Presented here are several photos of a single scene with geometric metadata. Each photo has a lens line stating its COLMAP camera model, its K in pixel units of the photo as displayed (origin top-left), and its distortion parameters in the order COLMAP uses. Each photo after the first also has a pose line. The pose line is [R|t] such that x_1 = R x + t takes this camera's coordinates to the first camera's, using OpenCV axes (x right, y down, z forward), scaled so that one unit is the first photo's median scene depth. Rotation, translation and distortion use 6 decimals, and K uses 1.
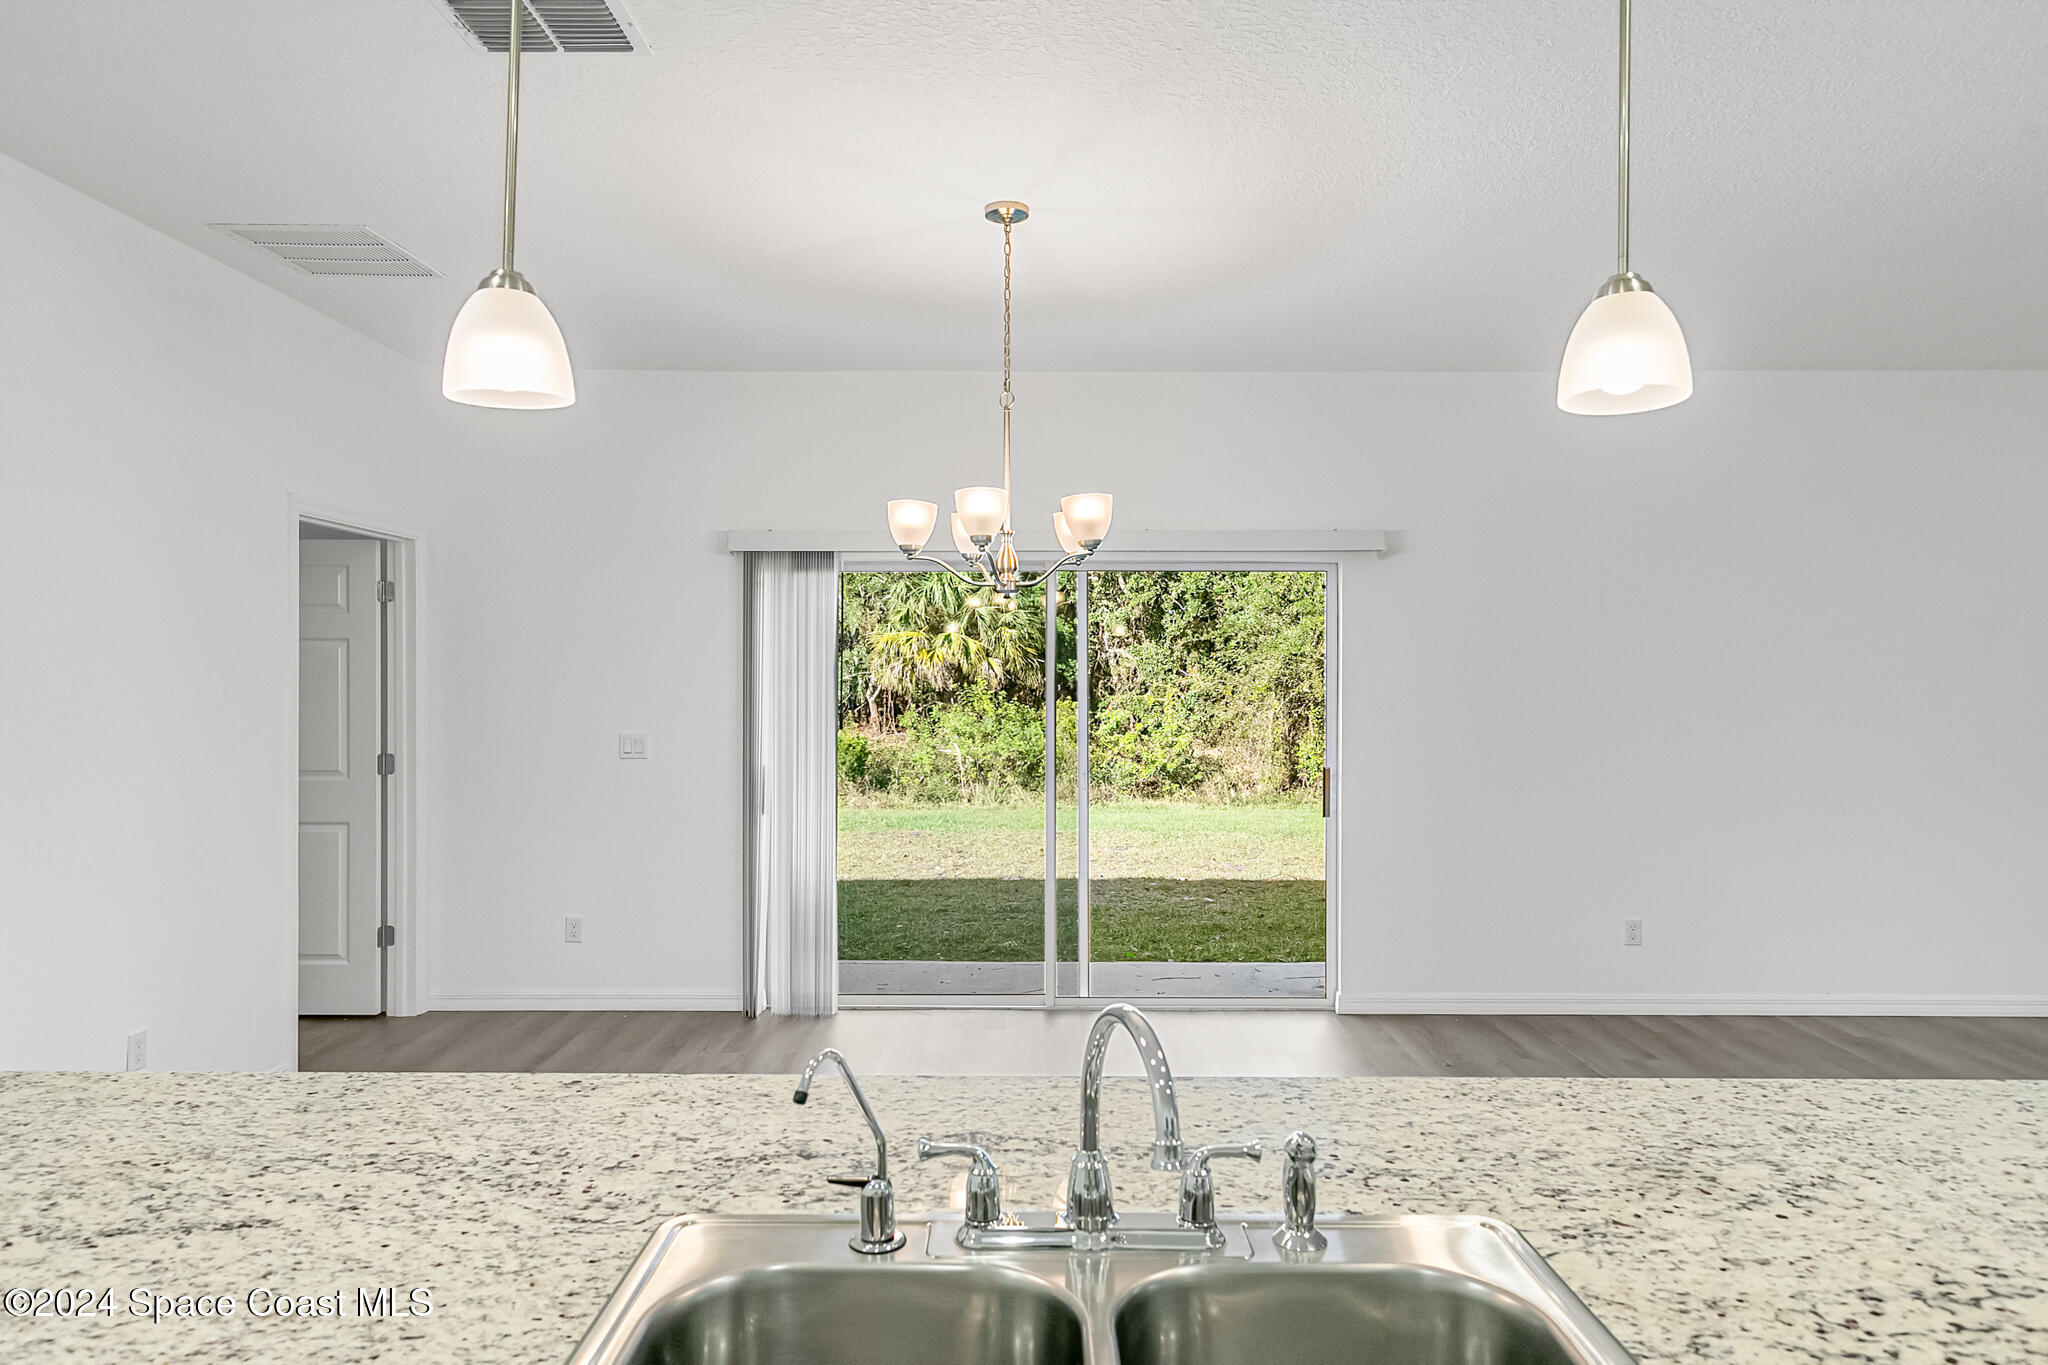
lens RADIAL K [[1258.1, 0, 1031.7], [0, 1258.1, 690.9], [0, 0, 1]] dist [-0.003186, 0.027769]
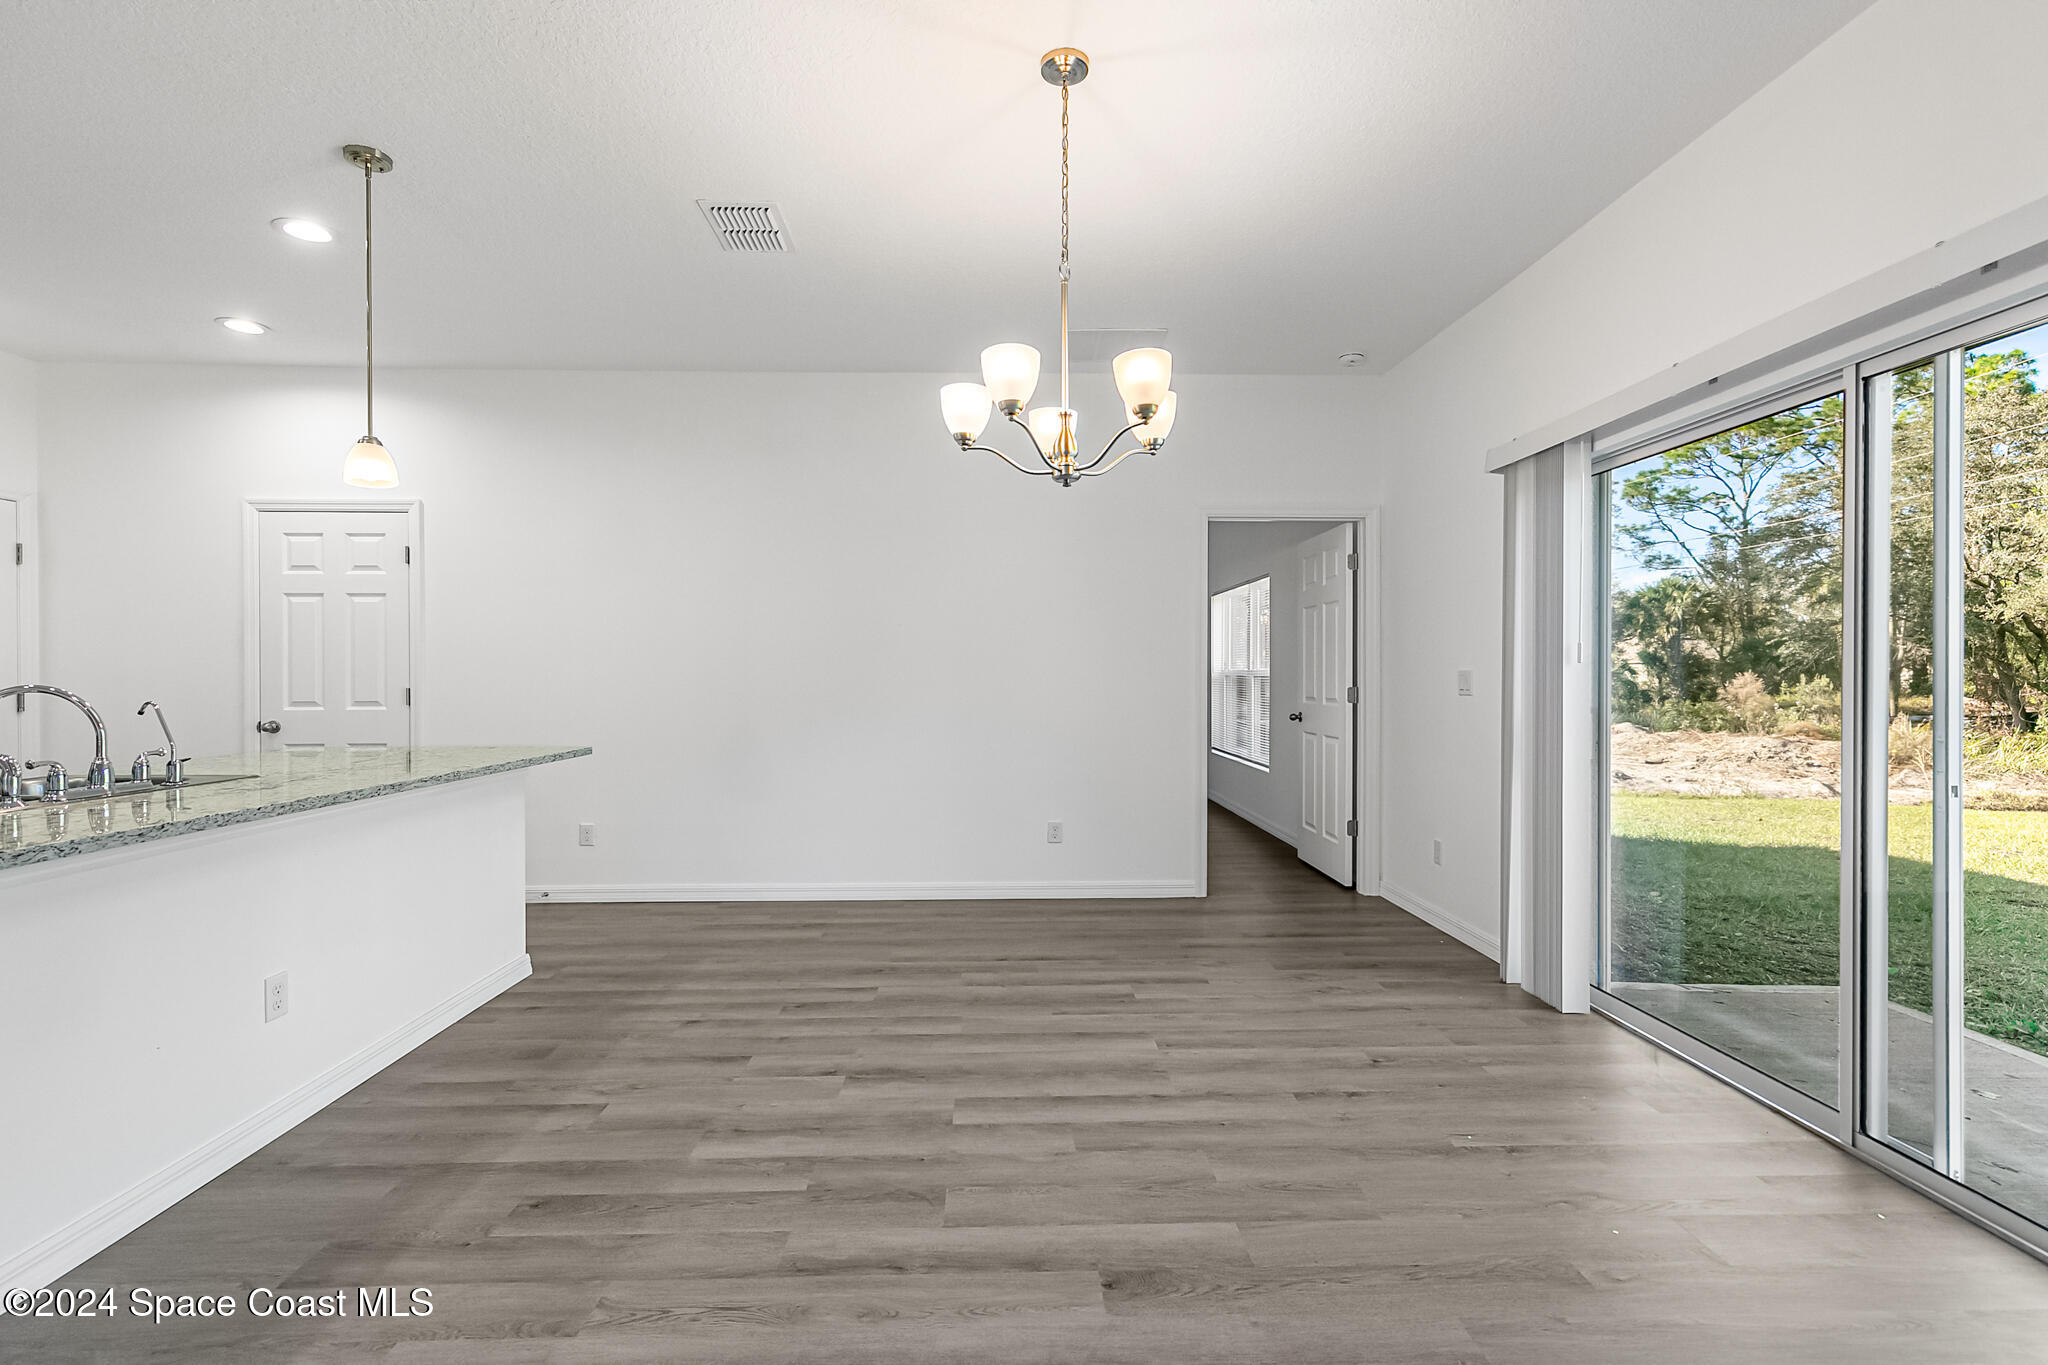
lens RADIAL K [[948.7, 0, 1024.0], [0, 948.7, 682.5], [0, 0, 1]] dist [0.008503, -0.001406]
pose [[0.037230, 0.005236, -0.999293, 0.445896], [-0.010821, 0.999930, 0.004836, 0.045058], [0.999248, 0.010633, 0.037284, 0.624574]]
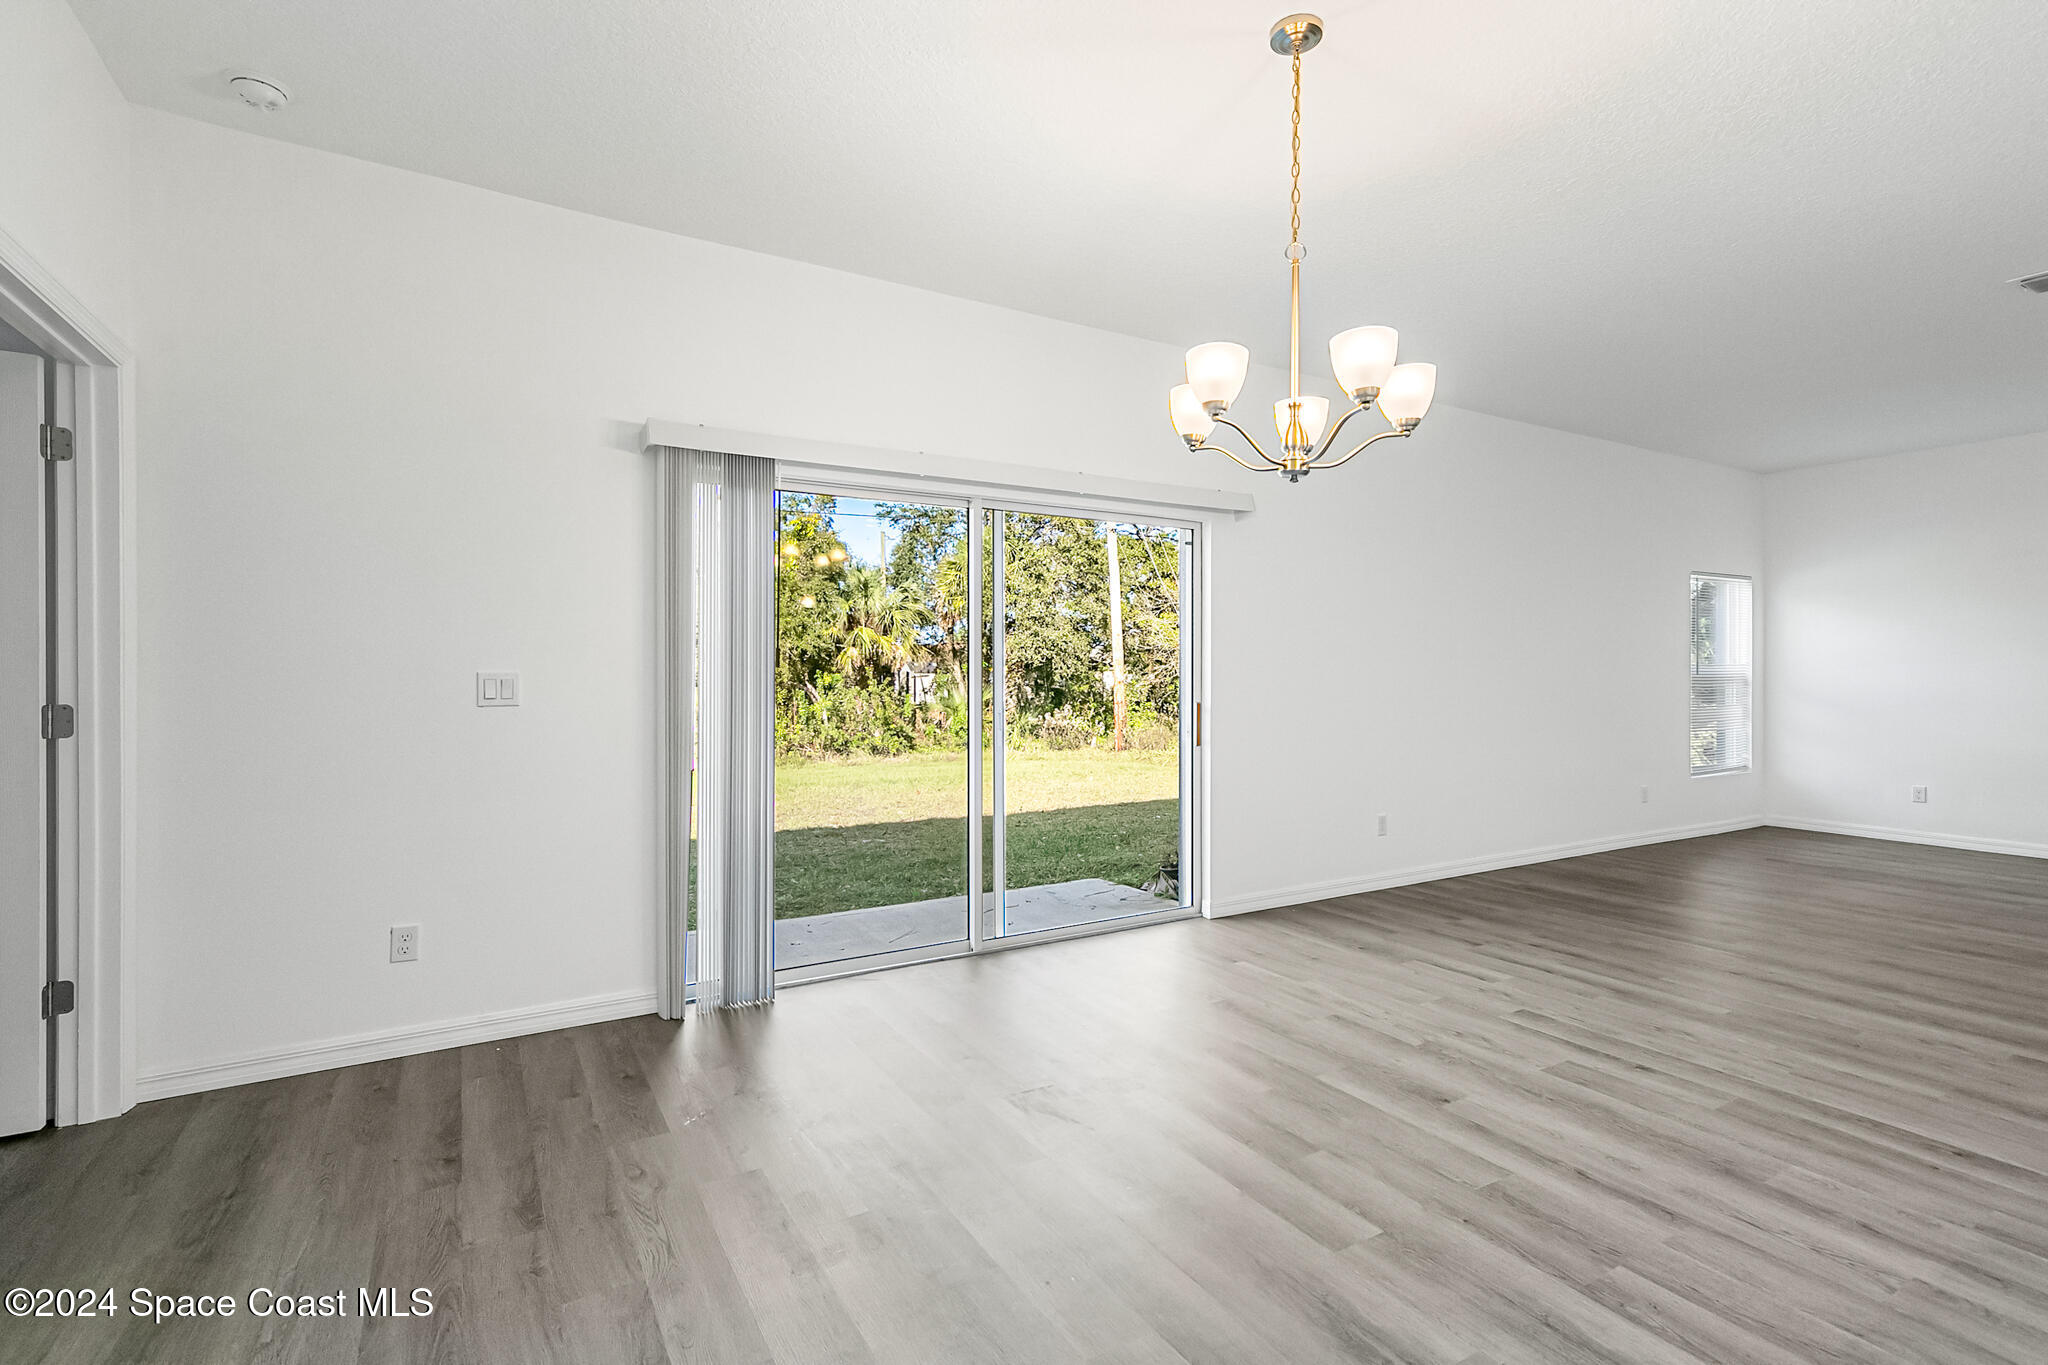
lens RADIAL K [[948.7, 0, 1024.0], [0, 948.7, 682.5], [0, 0, 1]] dist [0.008503, -0.001406]
pose [[0.860215, -0.006805, 0.509886, -0.341487], [0.007557, 0.999971, 0.000596, 0.041994], [-0.509875, 0.003341, 0.860242, 0.351511]]
